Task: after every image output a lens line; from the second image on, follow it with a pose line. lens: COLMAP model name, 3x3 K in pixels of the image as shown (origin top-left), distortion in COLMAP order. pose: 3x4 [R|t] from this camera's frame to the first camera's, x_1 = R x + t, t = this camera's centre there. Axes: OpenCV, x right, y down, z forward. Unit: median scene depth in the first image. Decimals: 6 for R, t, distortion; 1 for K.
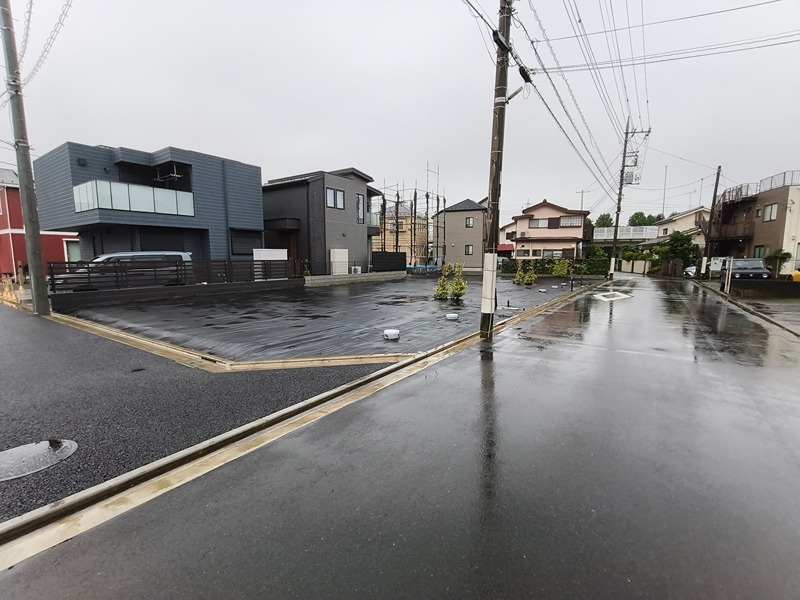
lens RADIAL K [[366.9, 0, 402.1], [0, 366.9, 301.7], [0, 0, 1]] dist [0.001763, -0.001777]
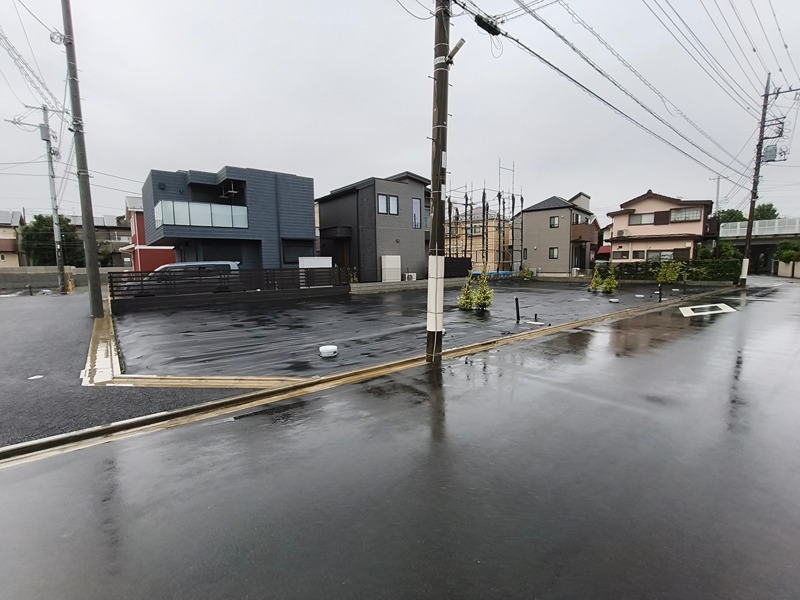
lens RADIAL K [[366.9, 0, 400.6], [0, 366.9, 300.5], [0, 0, 1]] dist [0.001763, -0.001777]
pose [[0.957933, 0.011220, -0.286772, 0.136132], [-0.017334, 0.999673, -0.018788, -0.006115], [0.286467, 0.022968, 0.957815, 0.076987]]
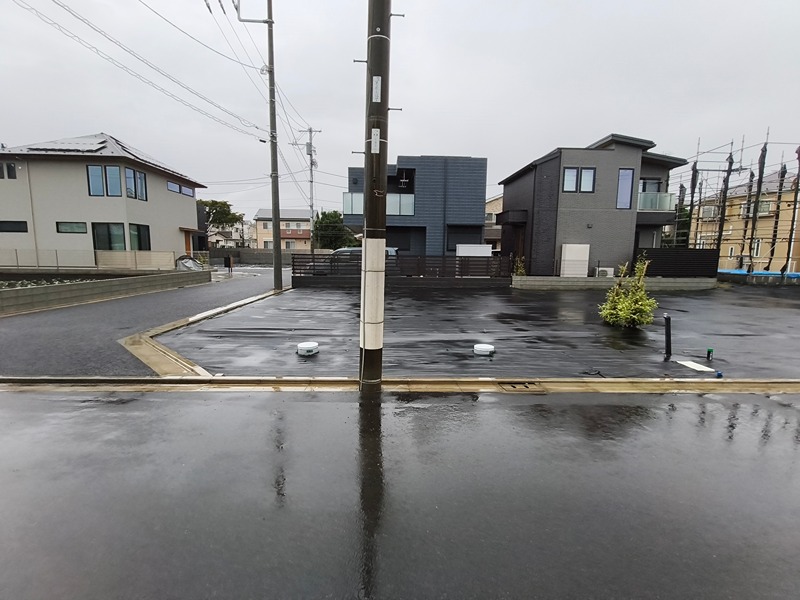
lens RADIAL K [[366.9, 0, 398.6], [0, 366.9, 298.4], [0, 0, 1]] dist [0.001763, -0.001777]
pose [[0.597045, 0.104933, -0.795315, 0.239378], [-0.111114, 0.992669, 0.047559, -0.024993], [0.794475, 0.059976, 0.604328, 0.240926]]
